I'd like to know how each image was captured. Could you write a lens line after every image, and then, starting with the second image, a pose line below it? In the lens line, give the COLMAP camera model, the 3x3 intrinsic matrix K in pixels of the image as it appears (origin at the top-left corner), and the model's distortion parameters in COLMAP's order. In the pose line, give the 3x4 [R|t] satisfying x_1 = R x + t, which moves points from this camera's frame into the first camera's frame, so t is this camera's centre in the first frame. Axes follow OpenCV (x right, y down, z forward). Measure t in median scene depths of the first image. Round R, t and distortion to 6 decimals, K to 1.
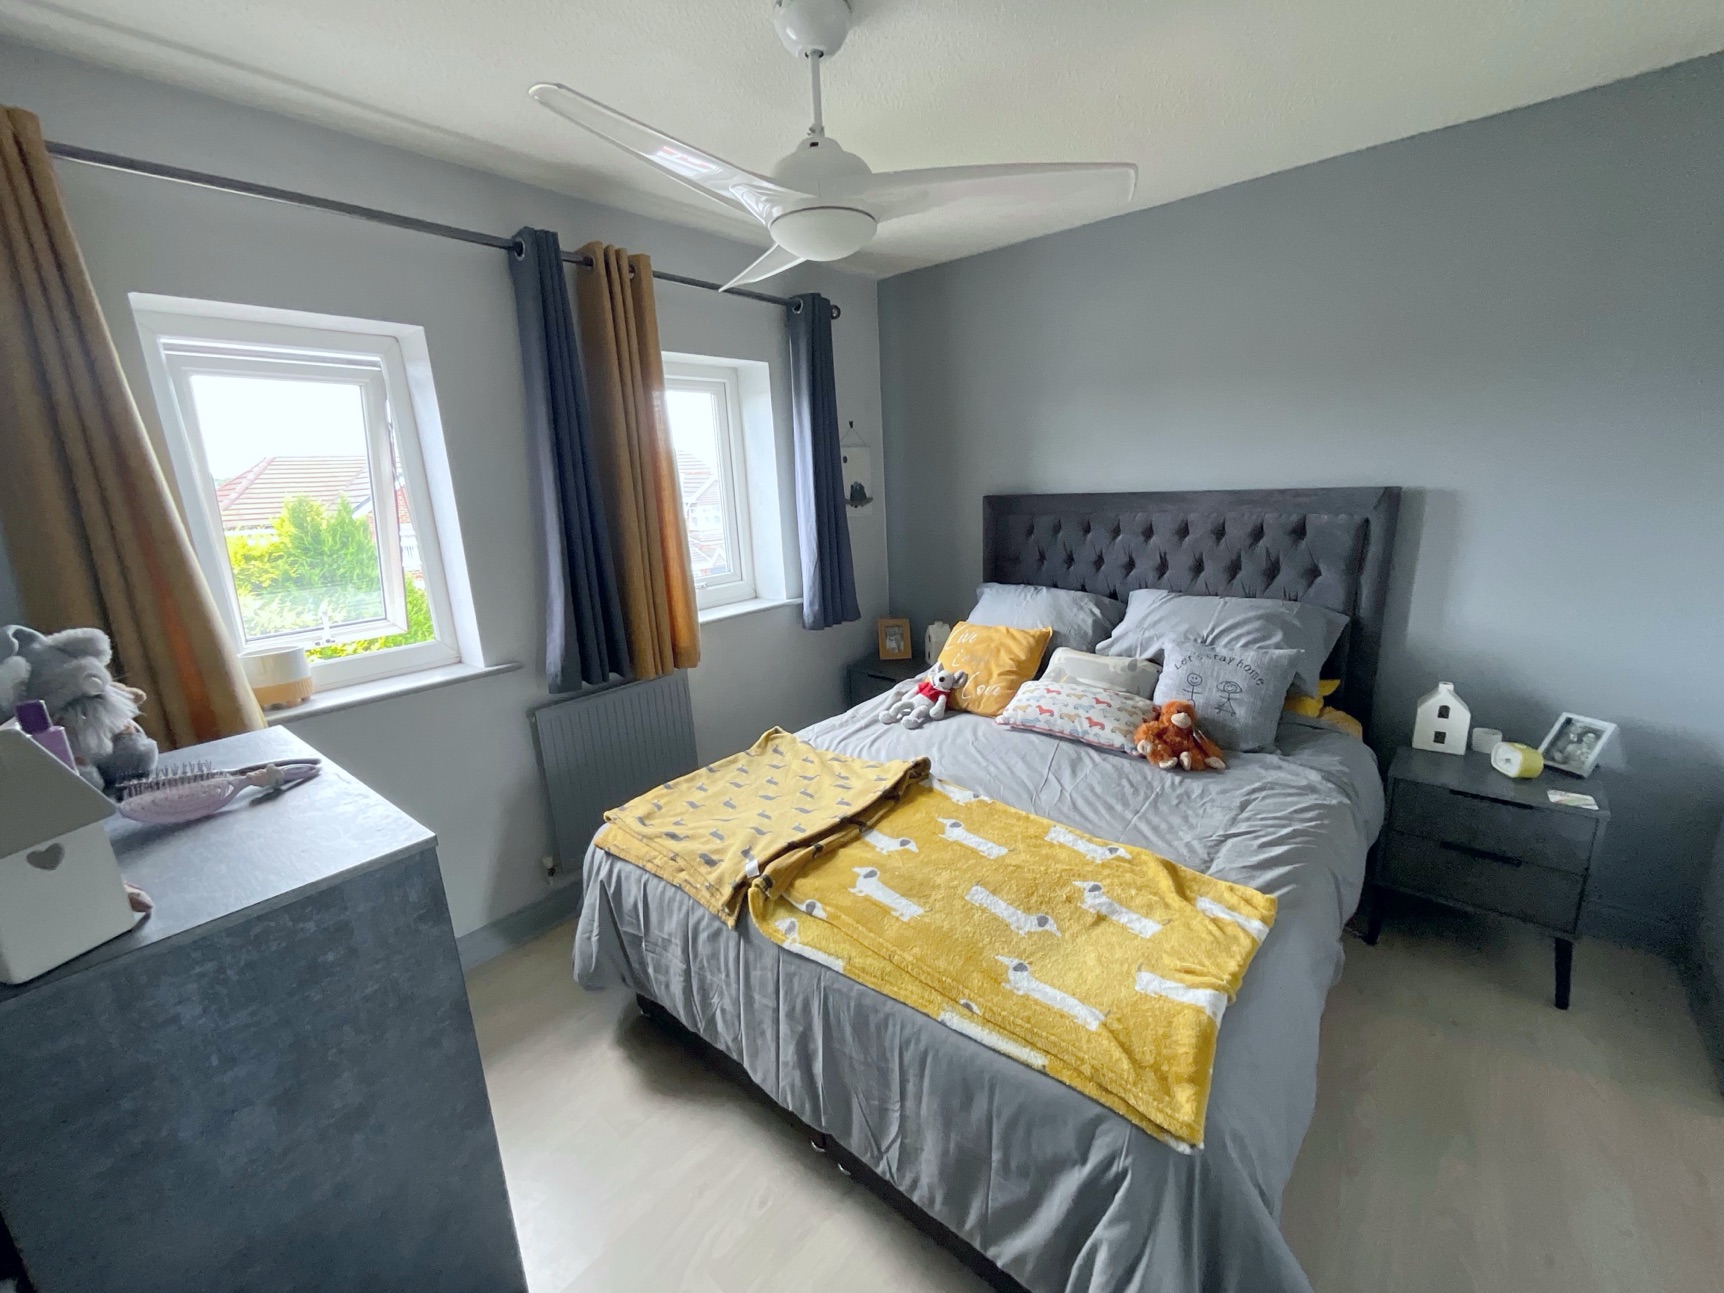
lens RADIAL K [[699.4, 0, 862.3], [0, 699.4, 647.4], [0, 0, 1]] dist [-0.003185, 0.000786]
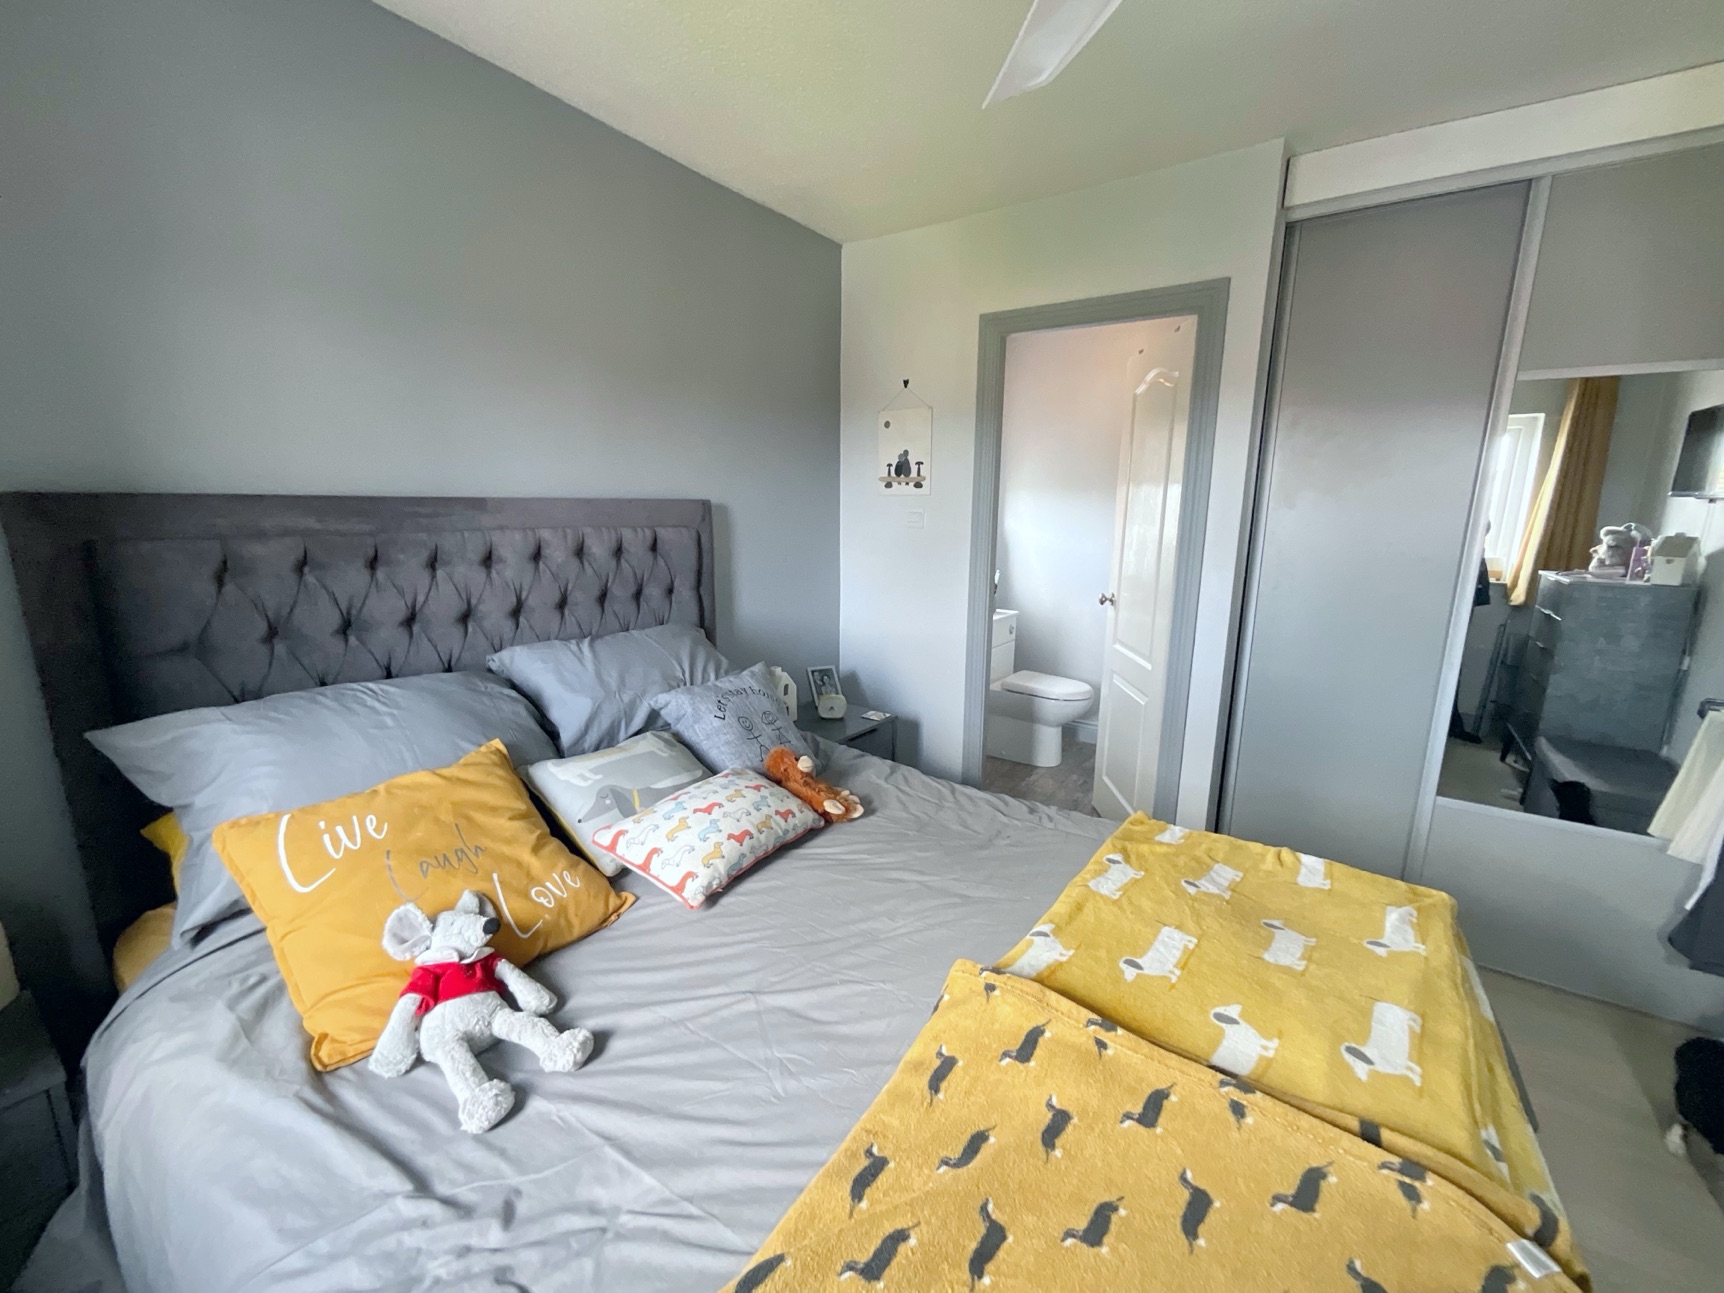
lens RADIAL K [[699.4, 0, 868.0], [0, 699.4, 641.2], [0, 0, 1]] dist [-0.003185, 0.000786]
pose [[-0.105681, -0.149652, 0.983075, -0.328845], [0.227176, 0.958833, 0.170384, -0.153747], [-0.968103, 0.241337, -0.067333, 0.901719]]
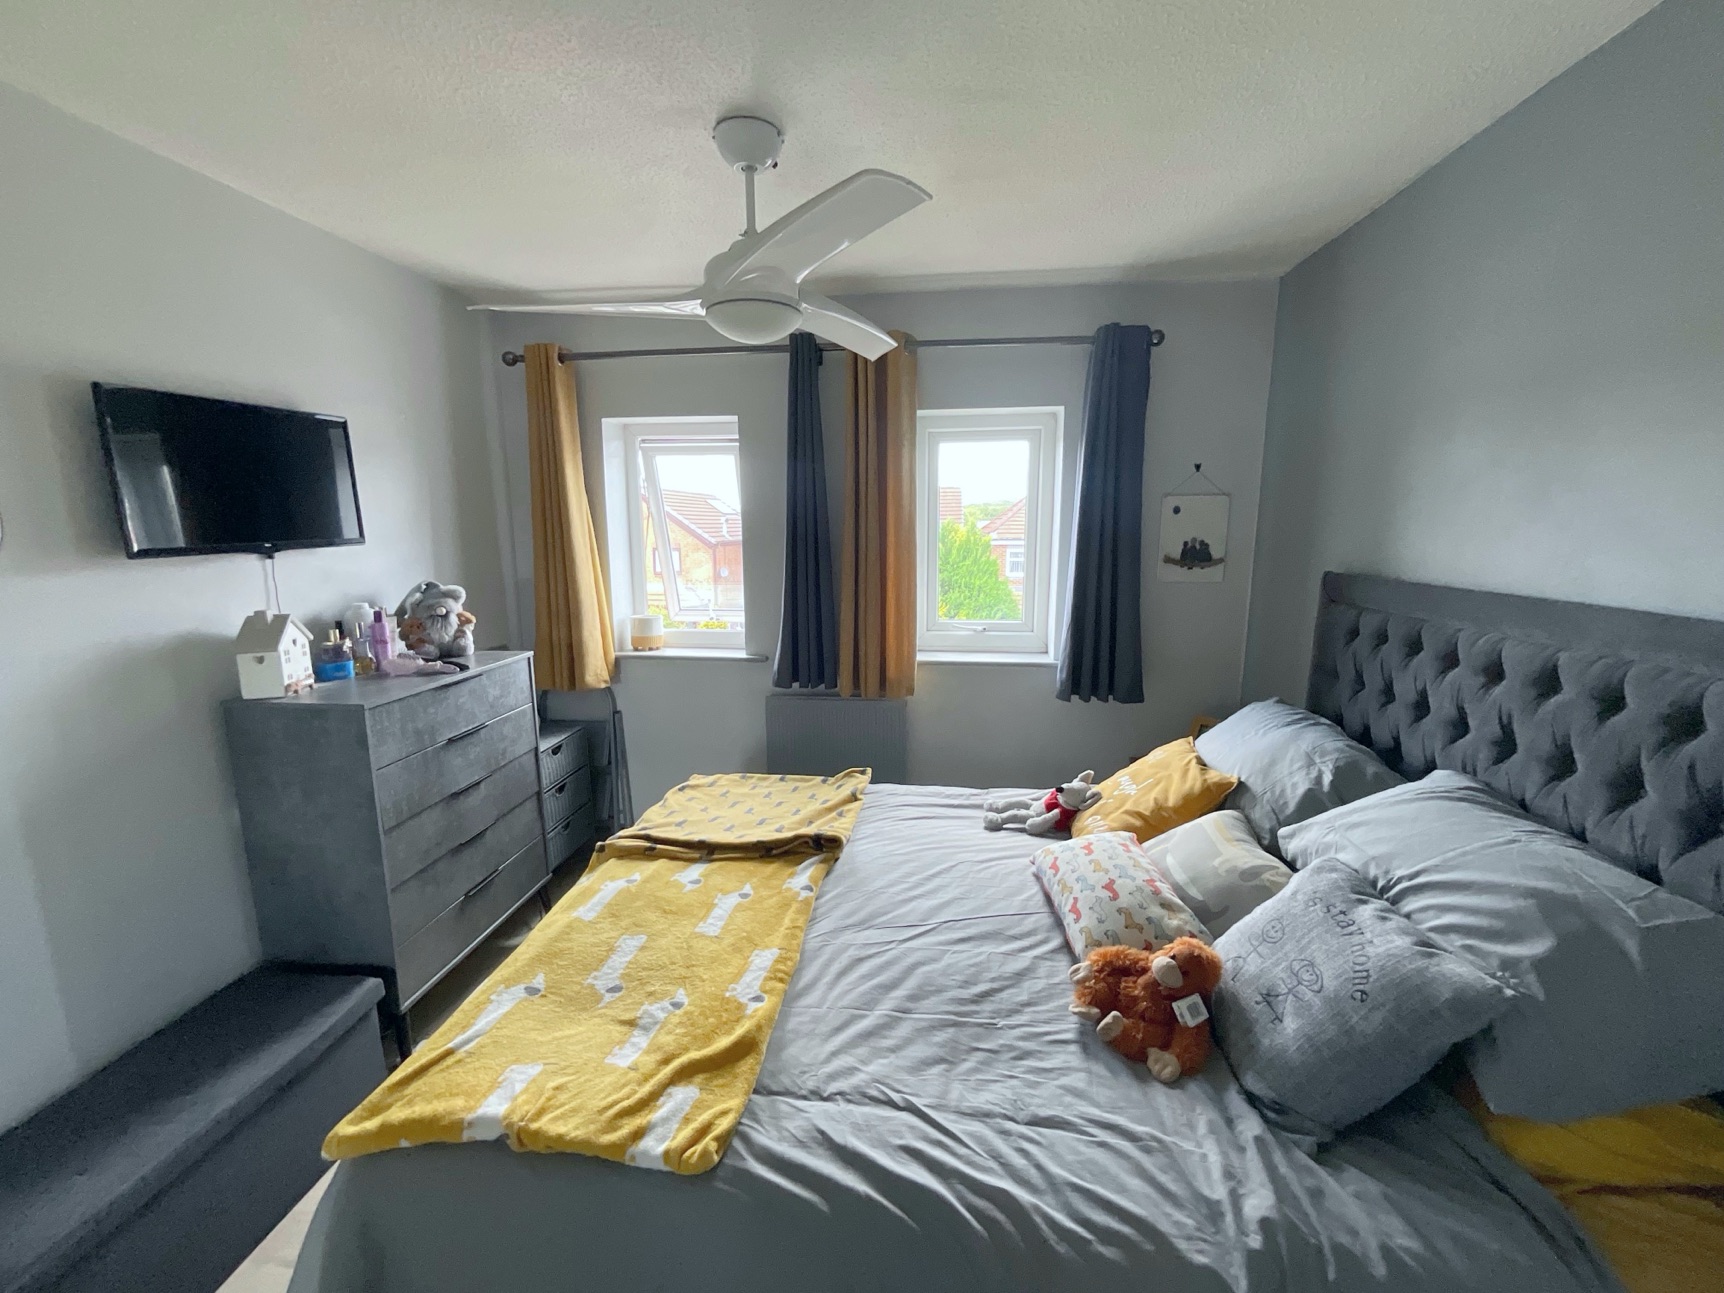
lens RADIAL K [[699.4, 0, 864.0], [0, 699.4, 647.6], [0, 0, 1]] dist [-0.003185, 0.000786]
pose [[0.550523, 0.192296, -0.812371, 0.710511], [-0.220733, 0.972007, 0.080498, -0.148859], [0.805110, 0.135001, 0.577558, 0.387491]]
